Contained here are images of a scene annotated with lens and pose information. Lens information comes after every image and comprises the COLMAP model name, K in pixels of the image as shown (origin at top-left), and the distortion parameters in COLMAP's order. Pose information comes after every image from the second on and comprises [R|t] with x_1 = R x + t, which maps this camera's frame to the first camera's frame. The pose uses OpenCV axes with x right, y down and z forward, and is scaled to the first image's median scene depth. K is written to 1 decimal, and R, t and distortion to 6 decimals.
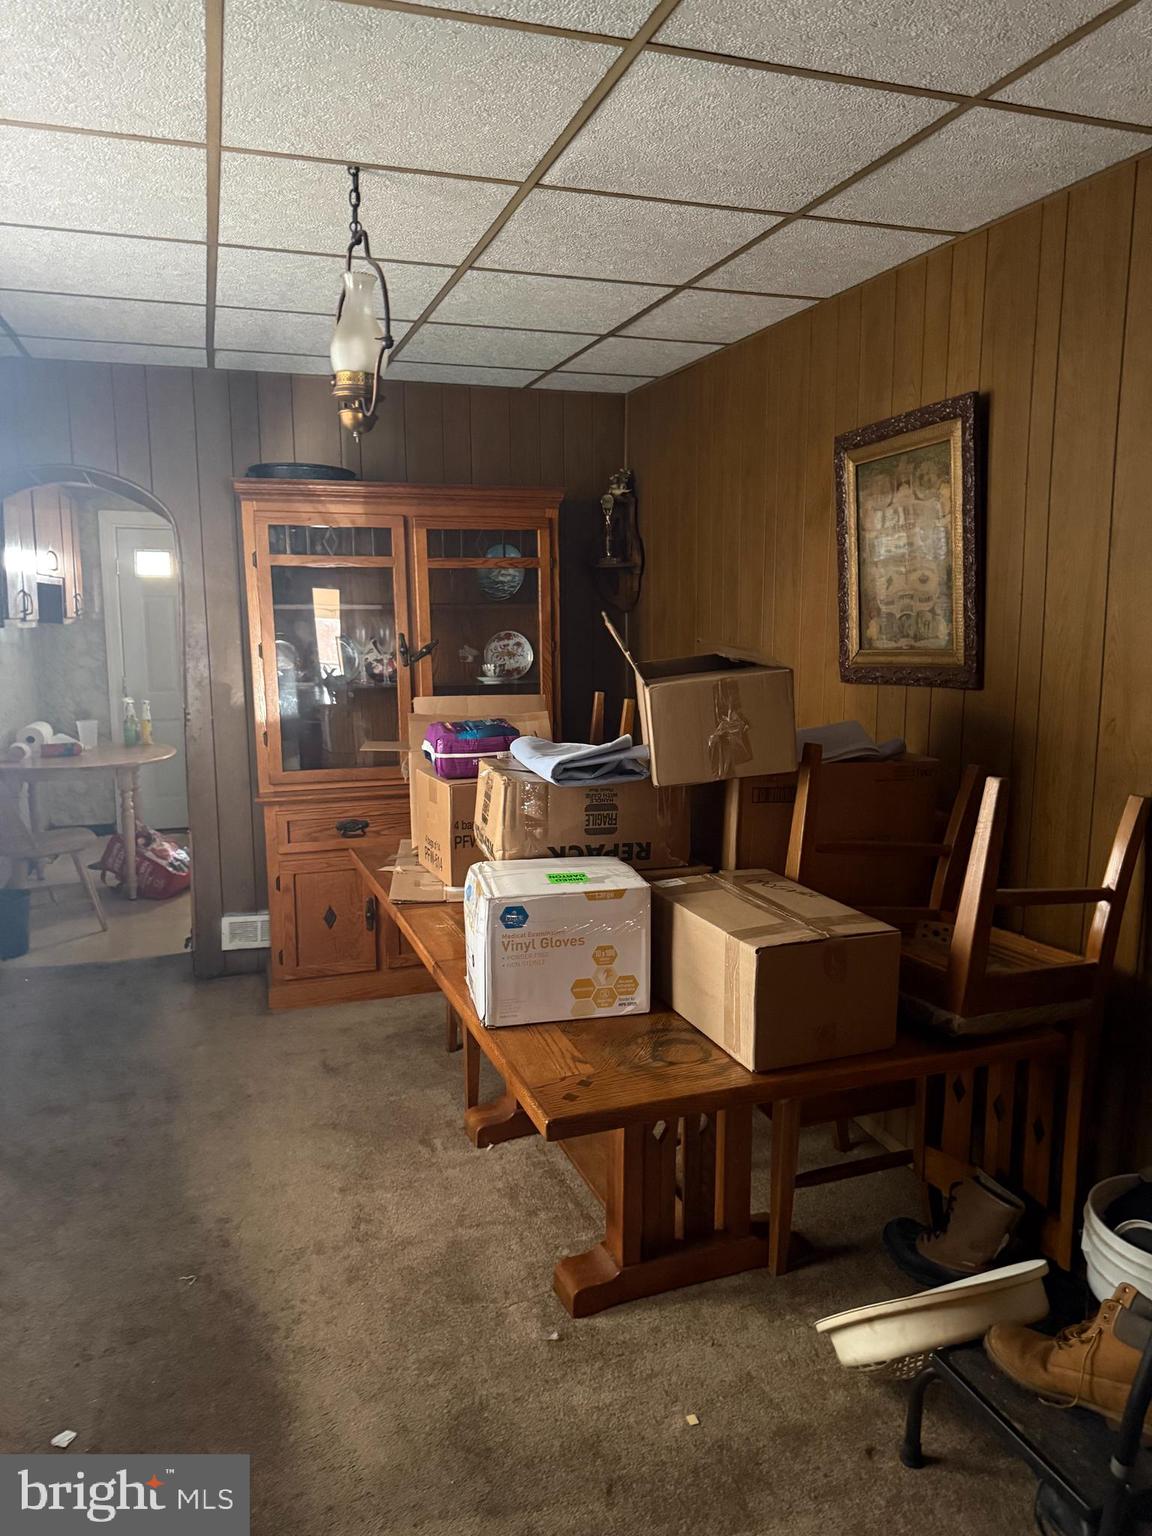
lens RADIAL K [[1094.7, 0, 576.7], [0, 1094.7, 770.3], [0, 0, 1]] dist [-0.005092, 0.000771]
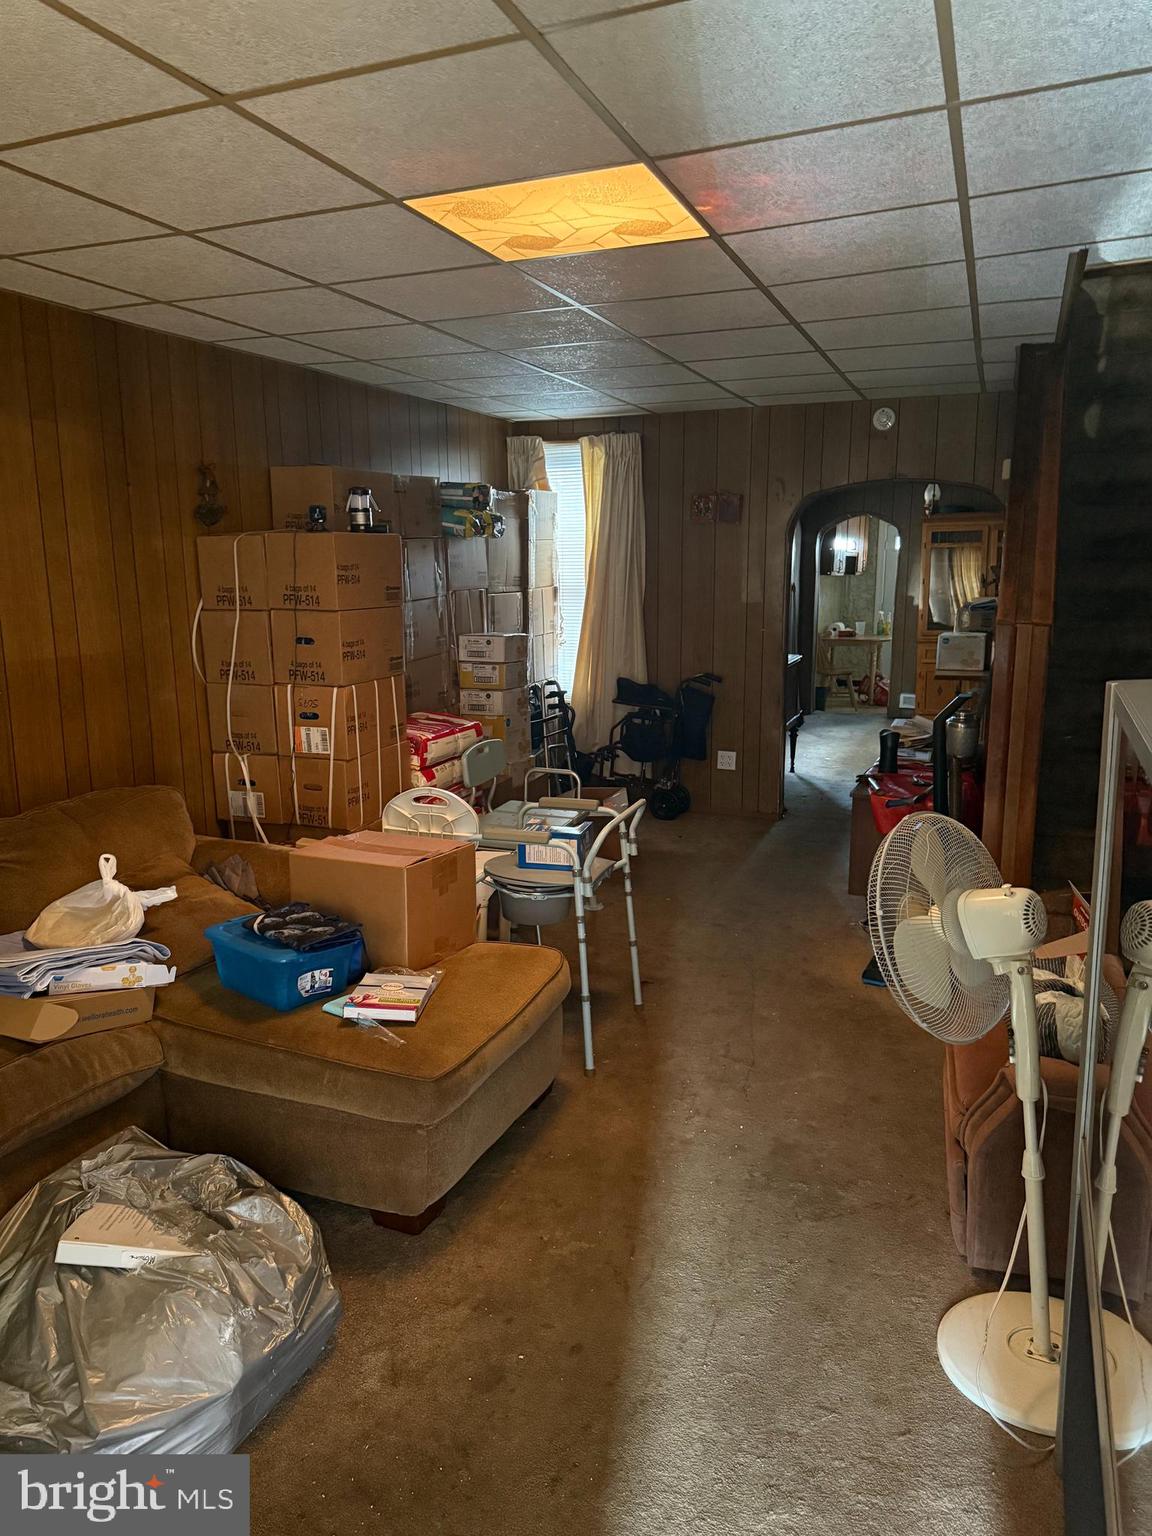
lens RADIAL K [[1094.7, 0, 571.2], [0, 1094.7, 769.4], [0, 0, 1]] dist [-0.005092, 0.000771]
pose [[0.764856, 0.109889, -0.634760, 0.494173], [-0.093180, 0.993853, 0.059778, 0.164545], [0.637427, 0.013425, 0.770394, -0.973102]]
